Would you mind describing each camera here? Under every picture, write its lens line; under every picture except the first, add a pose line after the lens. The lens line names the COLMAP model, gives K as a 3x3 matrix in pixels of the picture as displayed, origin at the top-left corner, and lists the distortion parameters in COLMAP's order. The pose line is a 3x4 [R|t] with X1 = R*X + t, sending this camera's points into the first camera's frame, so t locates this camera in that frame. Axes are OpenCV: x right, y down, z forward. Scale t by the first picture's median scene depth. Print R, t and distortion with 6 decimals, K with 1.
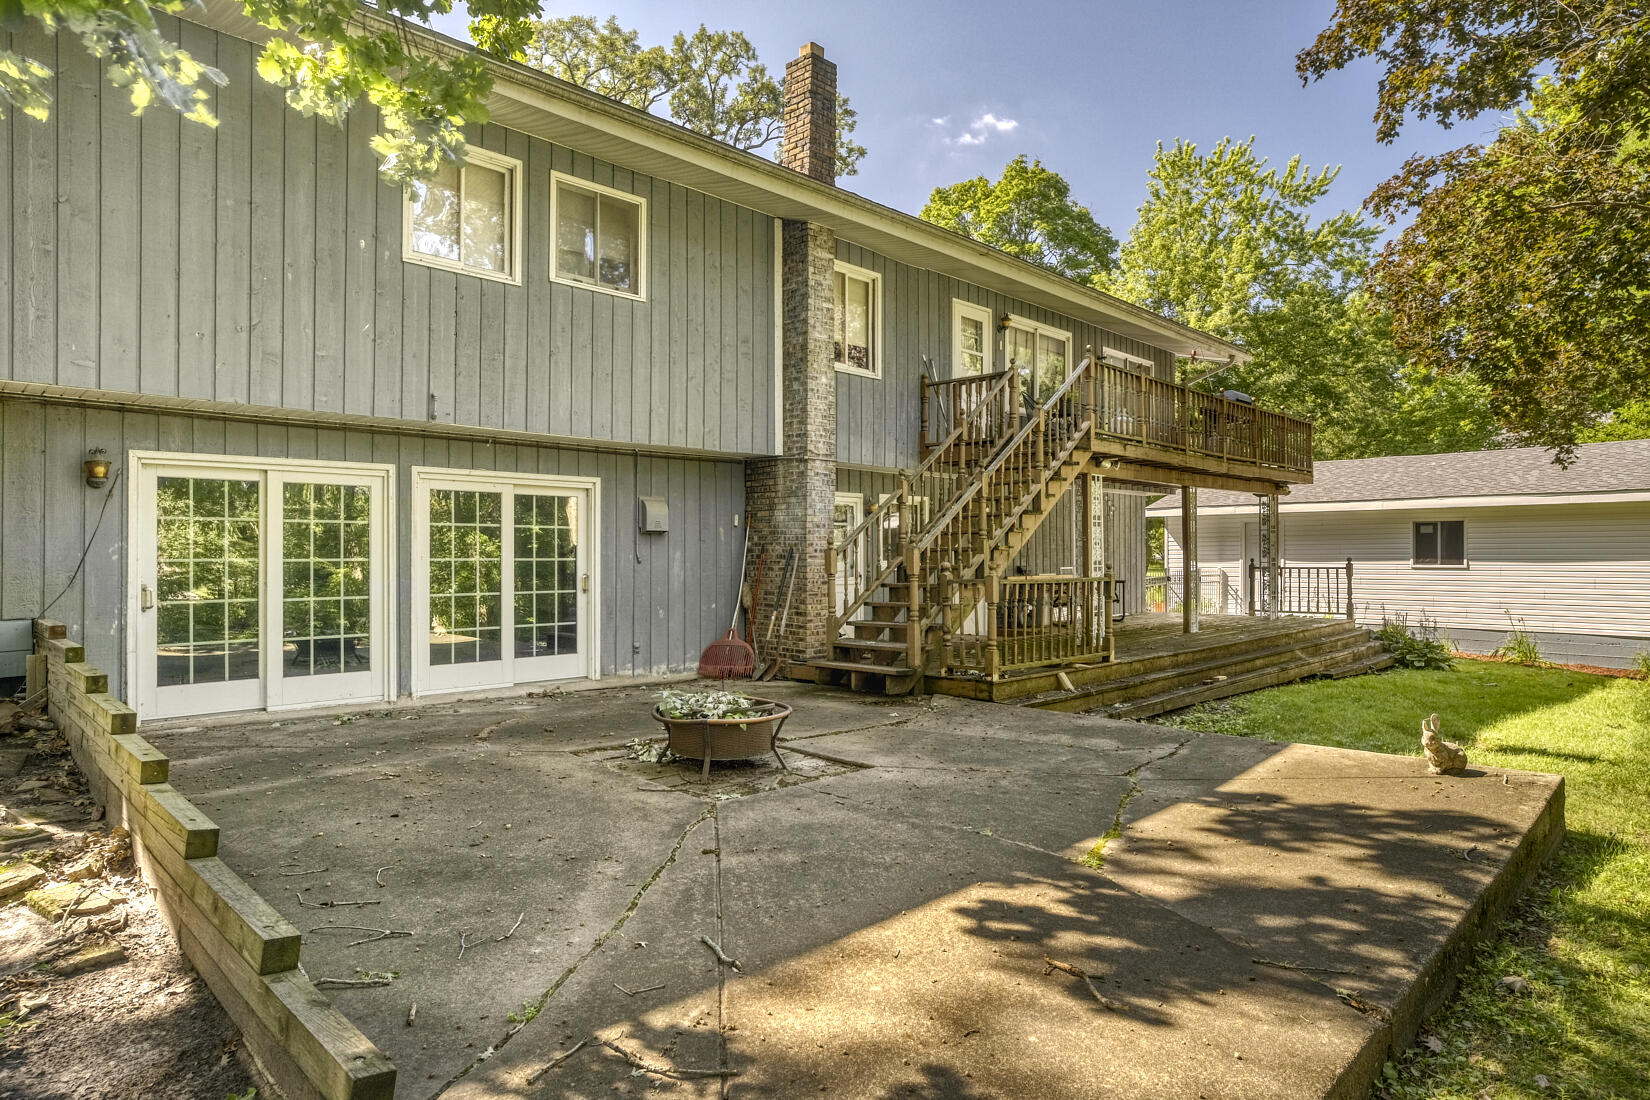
lens RADIAL K [[942.9, 0, 829.7], [0, 942.9, 552.8], [0, 0, 1]] dist [-0.017596, 0.008407]
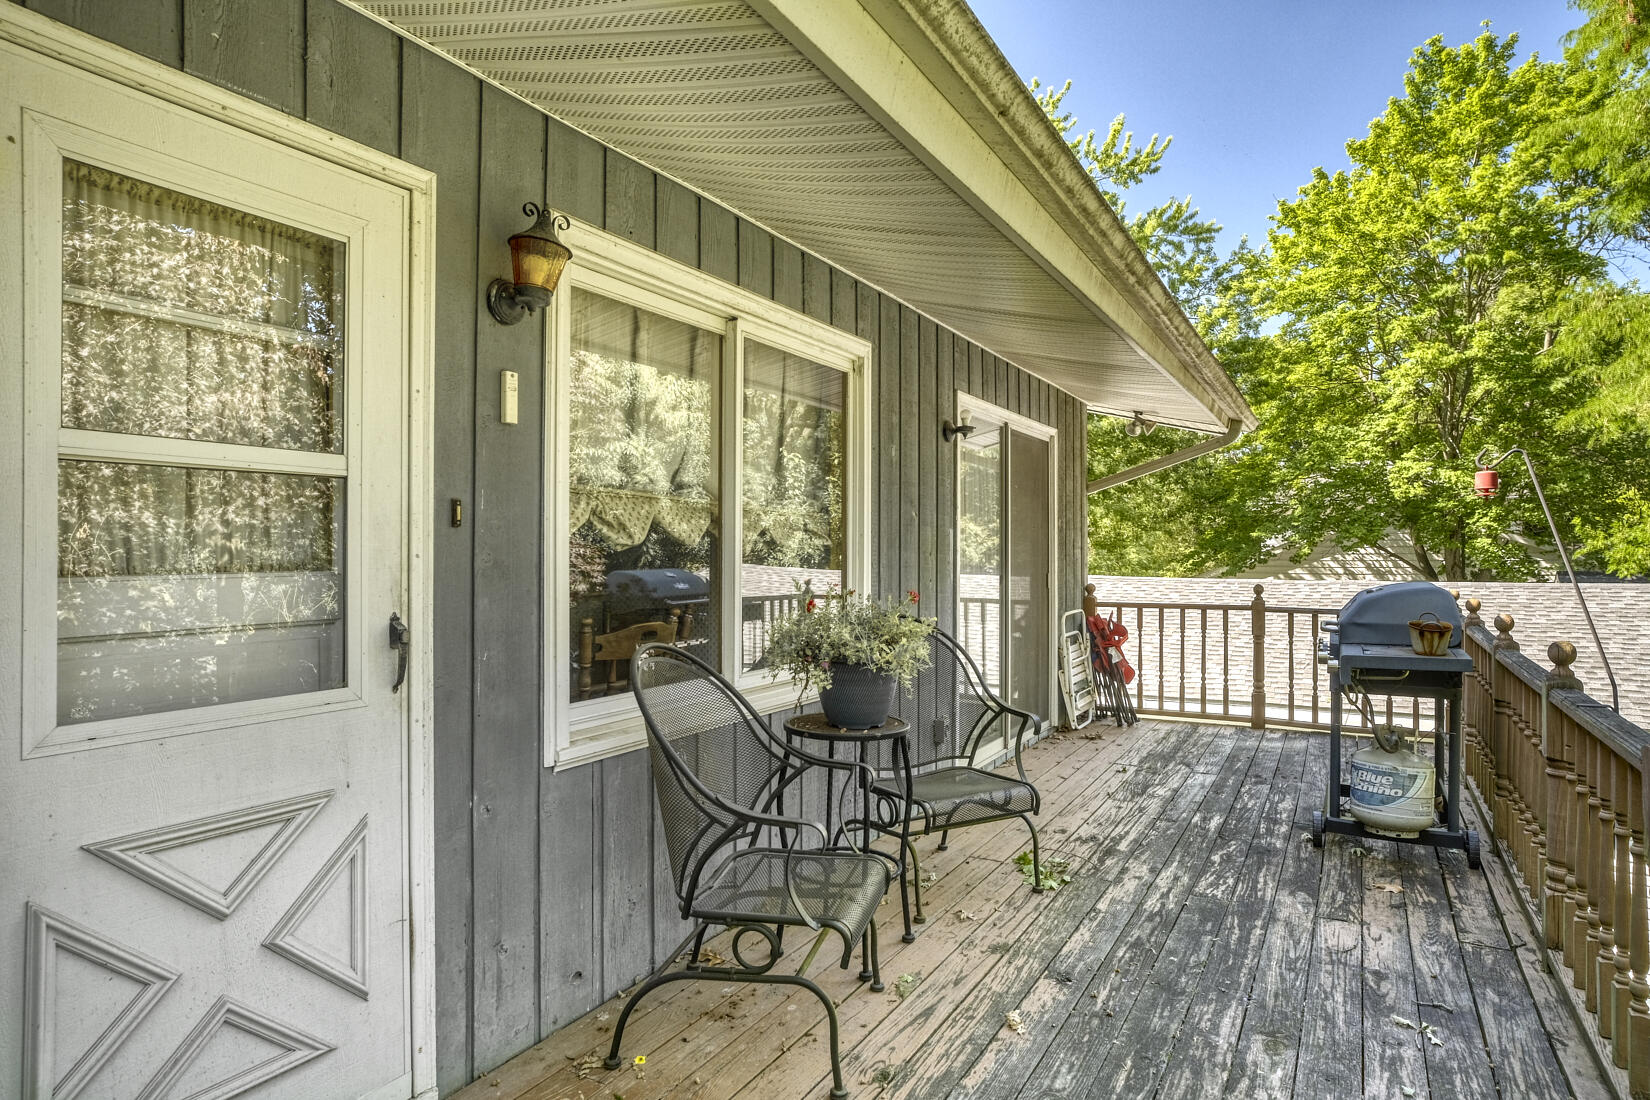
lens RADIAL K [[942.9, 0, 827.8], [0, 942.9, 547.9], [0, 0, 1]] dist [-0.017596, 0.008407]
pose [[0.965100, 0.002835, 0.261867, 0.254276], [-0.002453, 0.999995, -0.001787, -0.251795], [-0.261871, 0.001083, 0.965102, 1.073620]]
